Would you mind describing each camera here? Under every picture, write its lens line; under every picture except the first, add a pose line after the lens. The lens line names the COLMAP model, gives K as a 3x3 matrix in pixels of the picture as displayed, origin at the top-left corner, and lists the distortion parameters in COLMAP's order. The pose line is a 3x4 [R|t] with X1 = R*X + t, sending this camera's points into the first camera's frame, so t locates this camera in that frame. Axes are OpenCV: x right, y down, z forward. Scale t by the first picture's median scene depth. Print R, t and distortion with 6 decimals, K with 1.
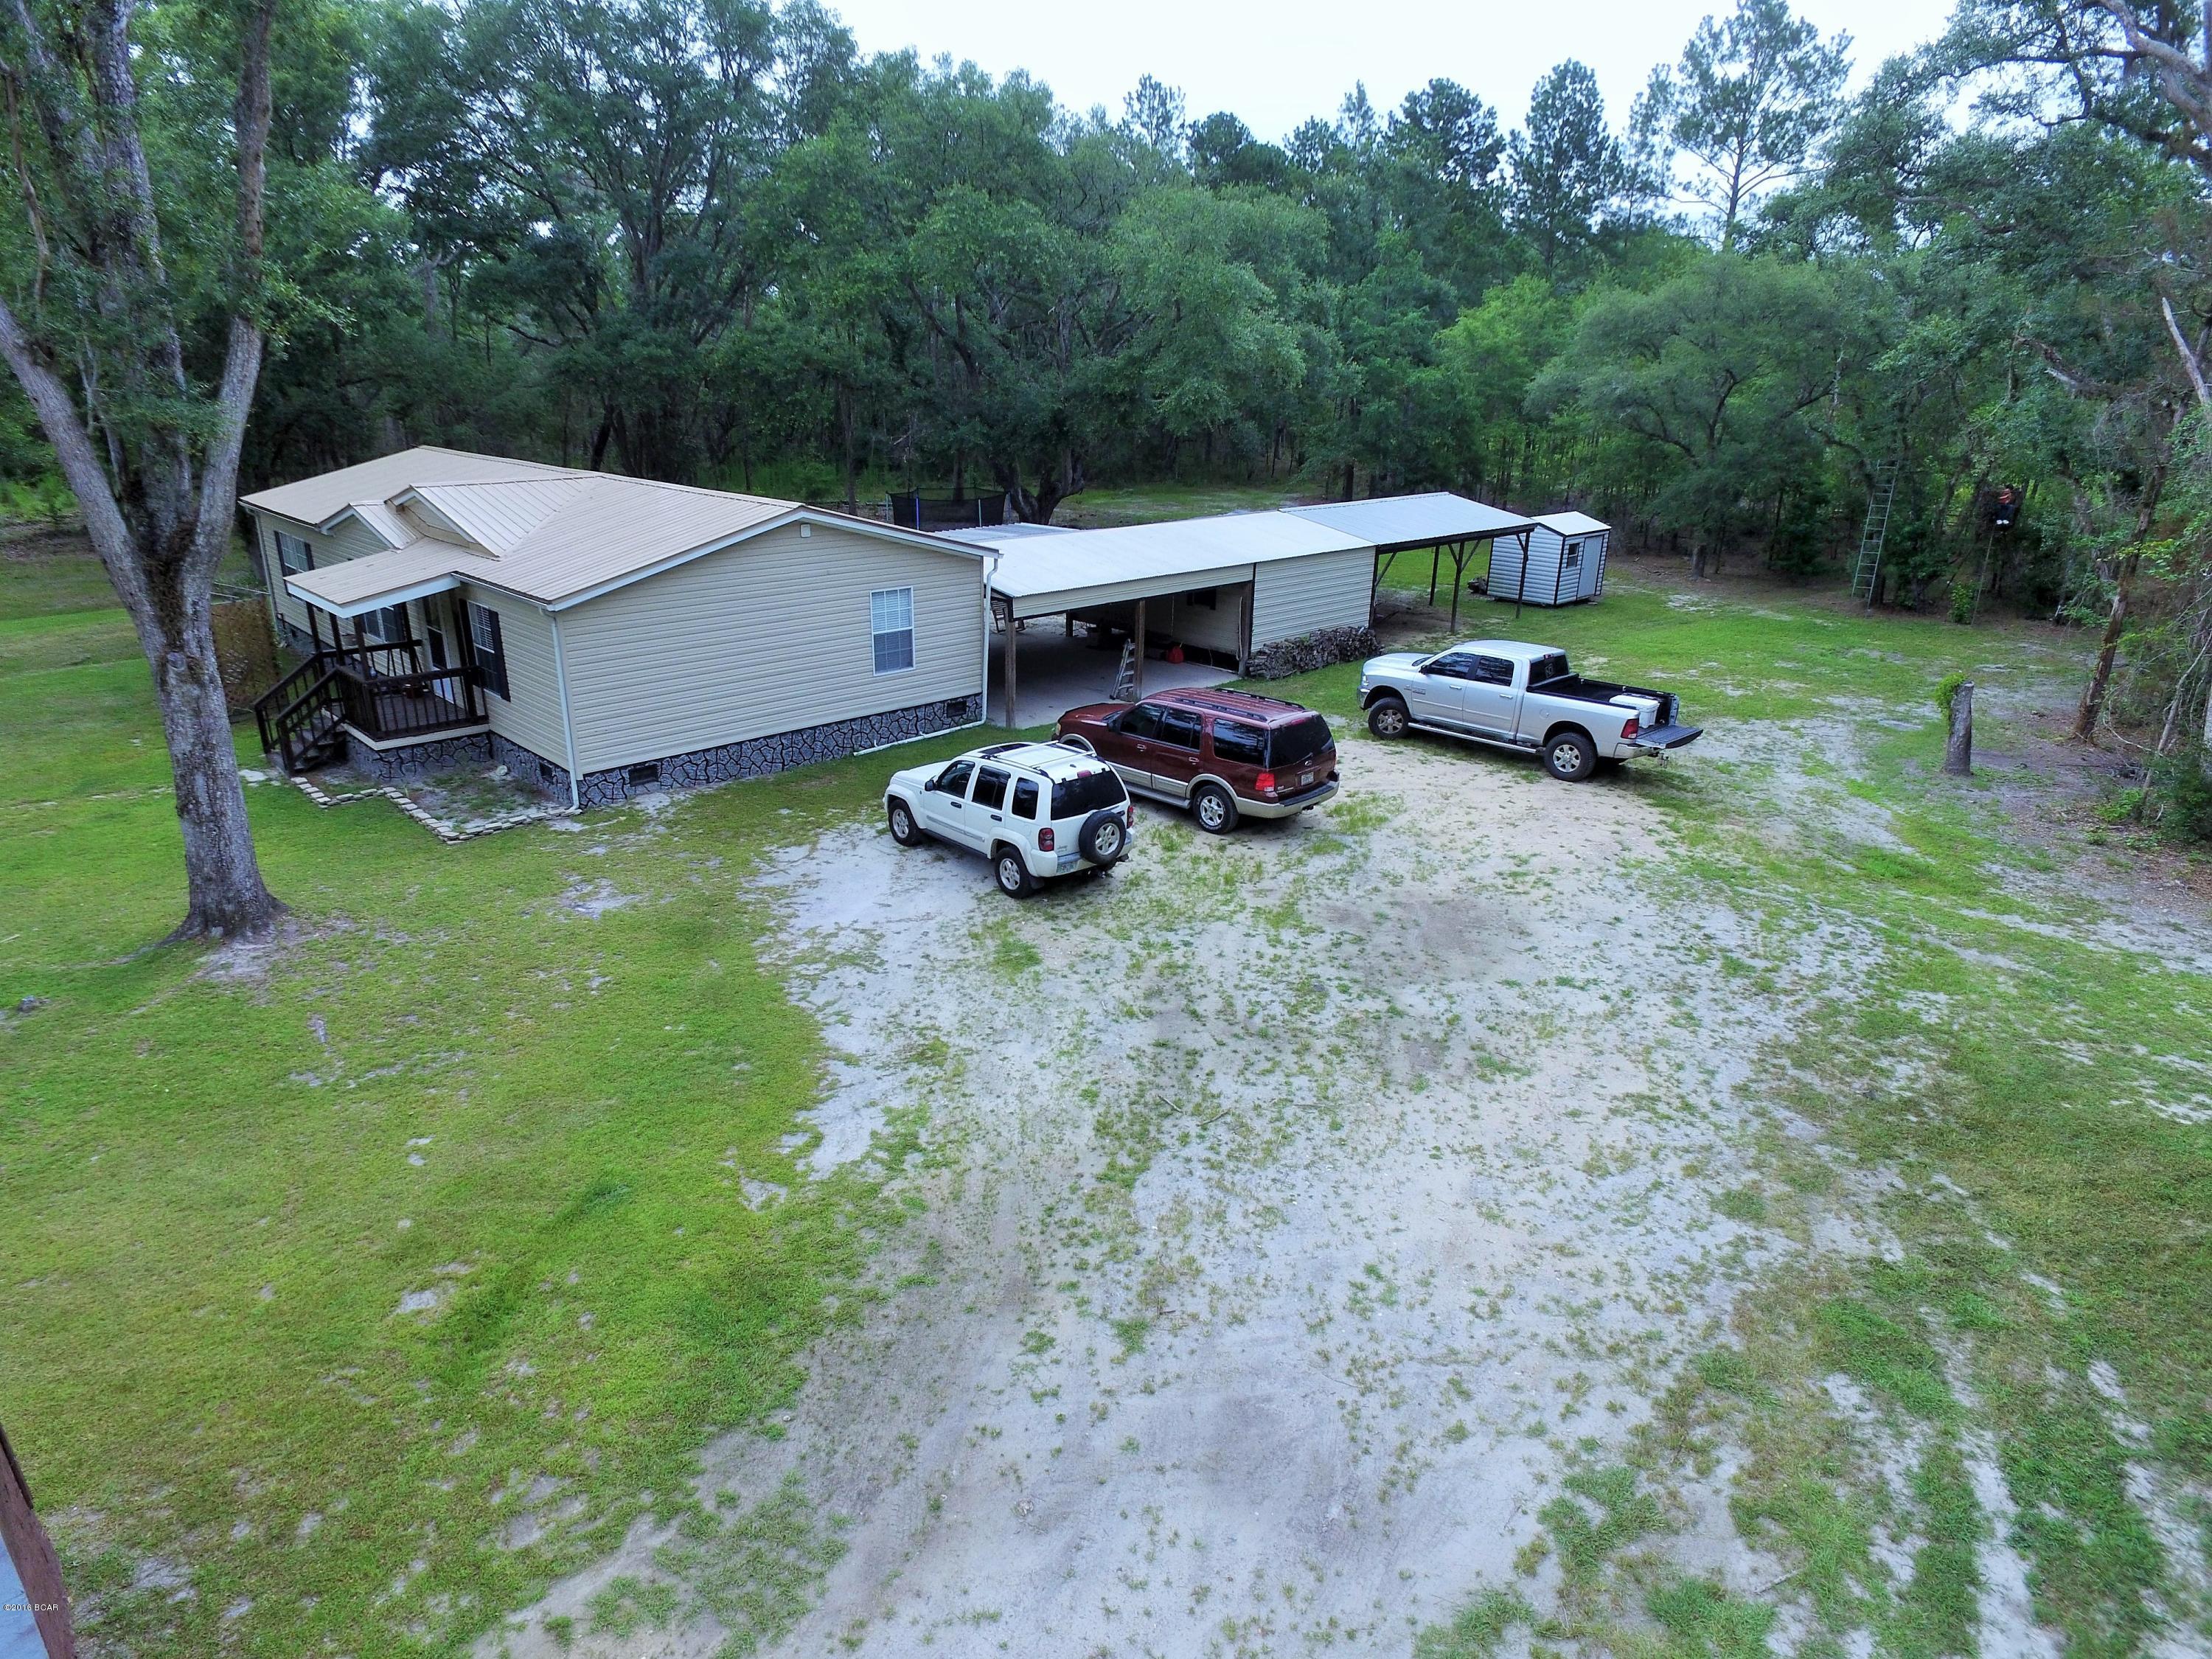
lens RADIAL K [[1286.9, 0, 1093.8], [0, 1286.9, 830.6], [0, 0, 1]] dist [0.001783, -0.001295]
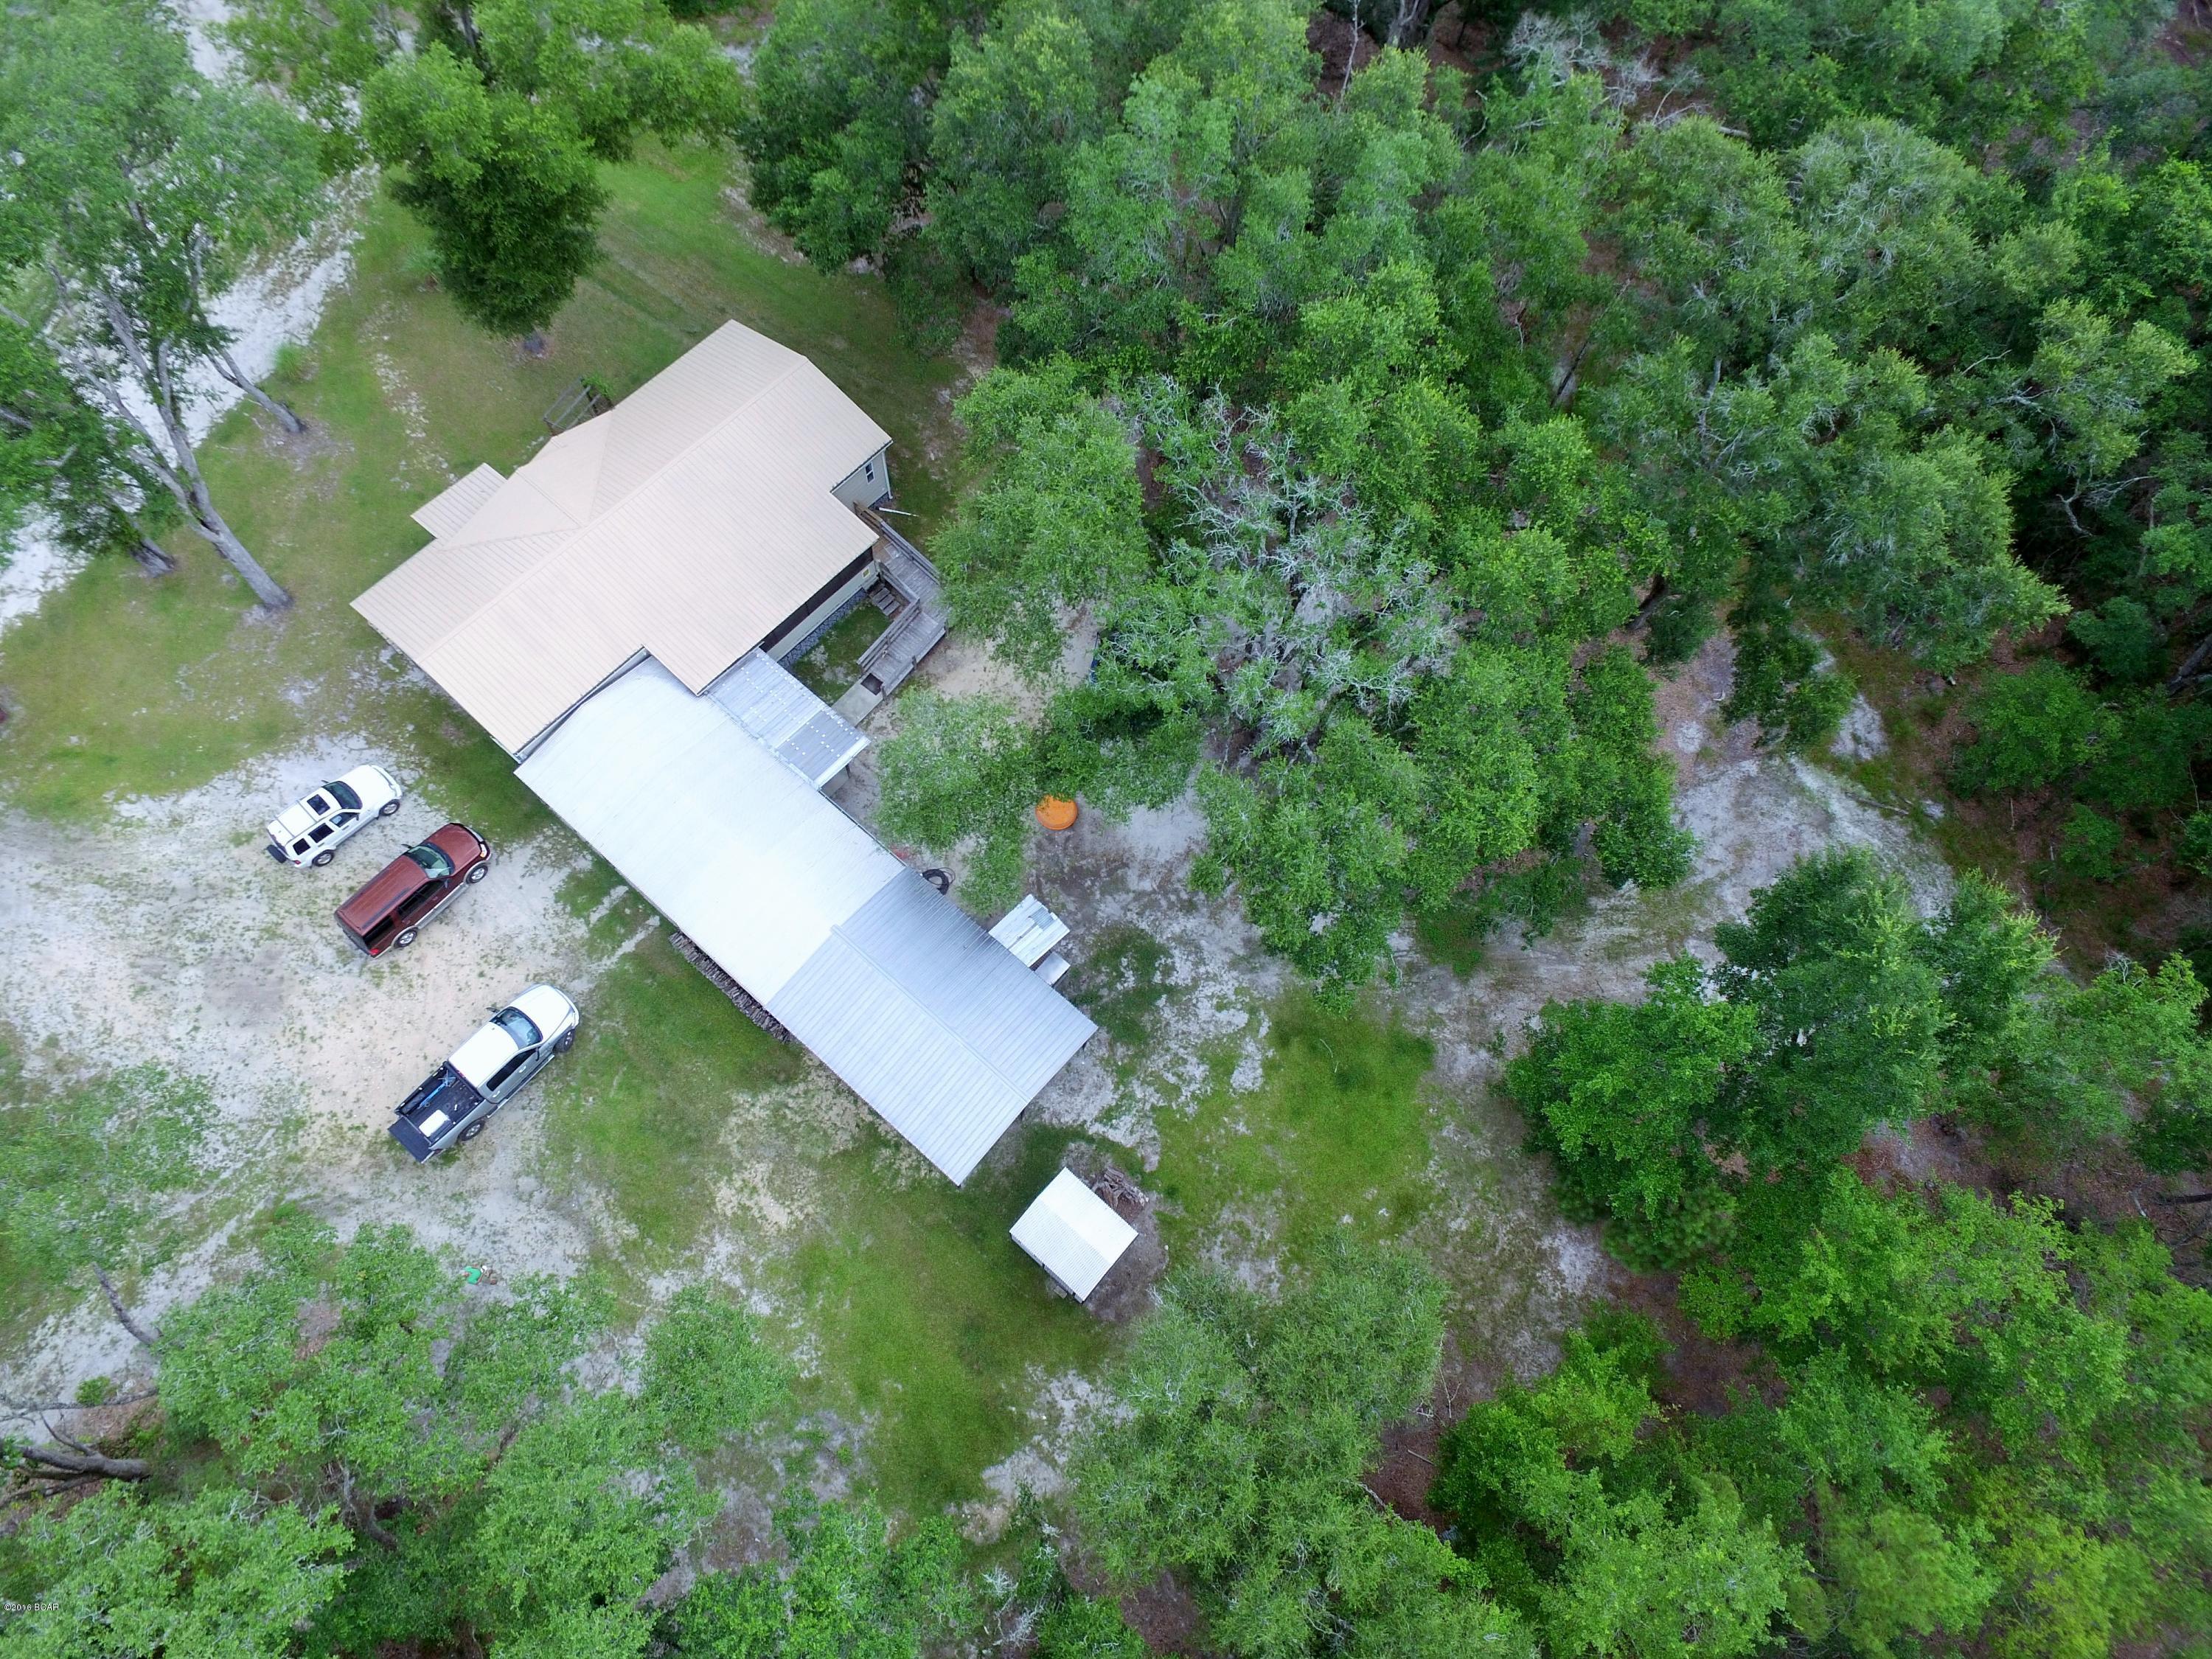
lens RADIAL K [[1286.9, 0, 1093.8], [0, 1286.9, 830.6], [0, 0, 1]] dist [0.001783, -0.001295]
pose [[0.087374, 0.910317, -0.404584, 0.795314], [-0.386085, 0.405339, 0.828637, -1.923962], [0.918316, 0.083802, 0.386876, 1.056683]]
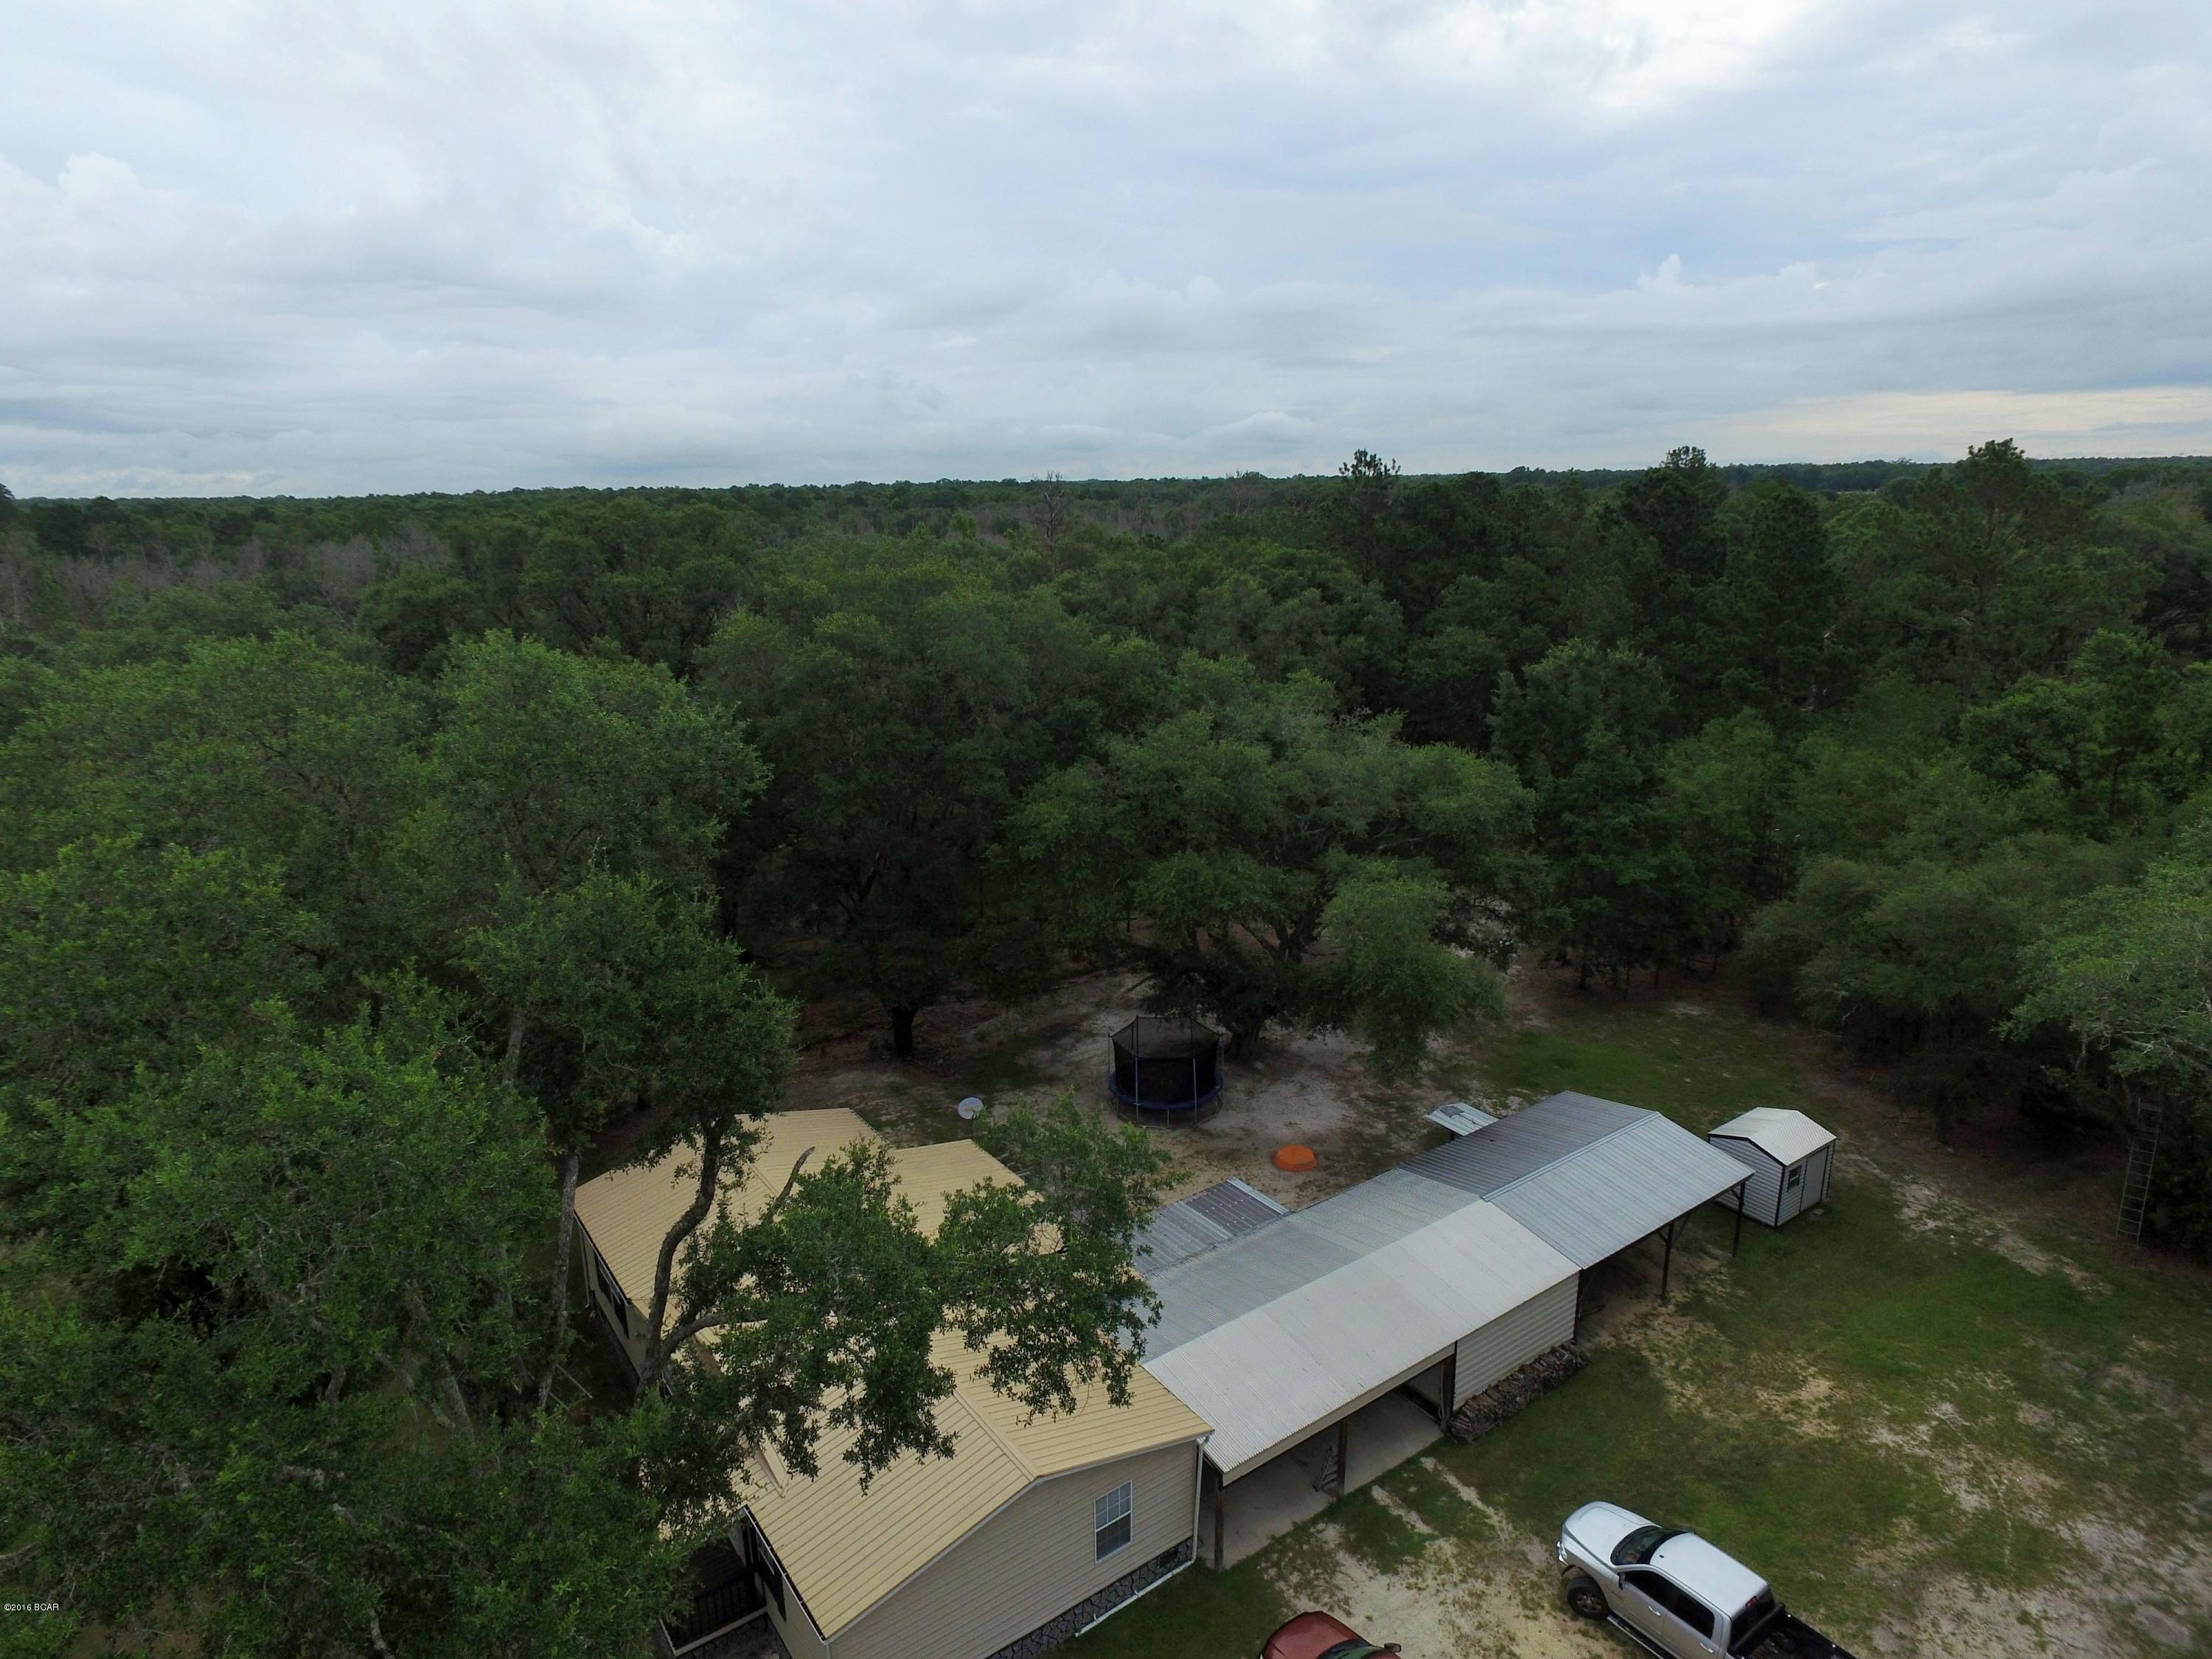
lens RADIAL K [[1286.1, 0, 1086.4], [0, 1286.1, 835.0], [0, 0, 1]] dist [-0.000978, 0.006796]
pose [[0.985876, 0.012602, -0.167001, -0.001990], [-0.024296, 0.997378, -0.068167, -0.645592], [0.165704, 0.071262, 0.983597, -0.127528]]
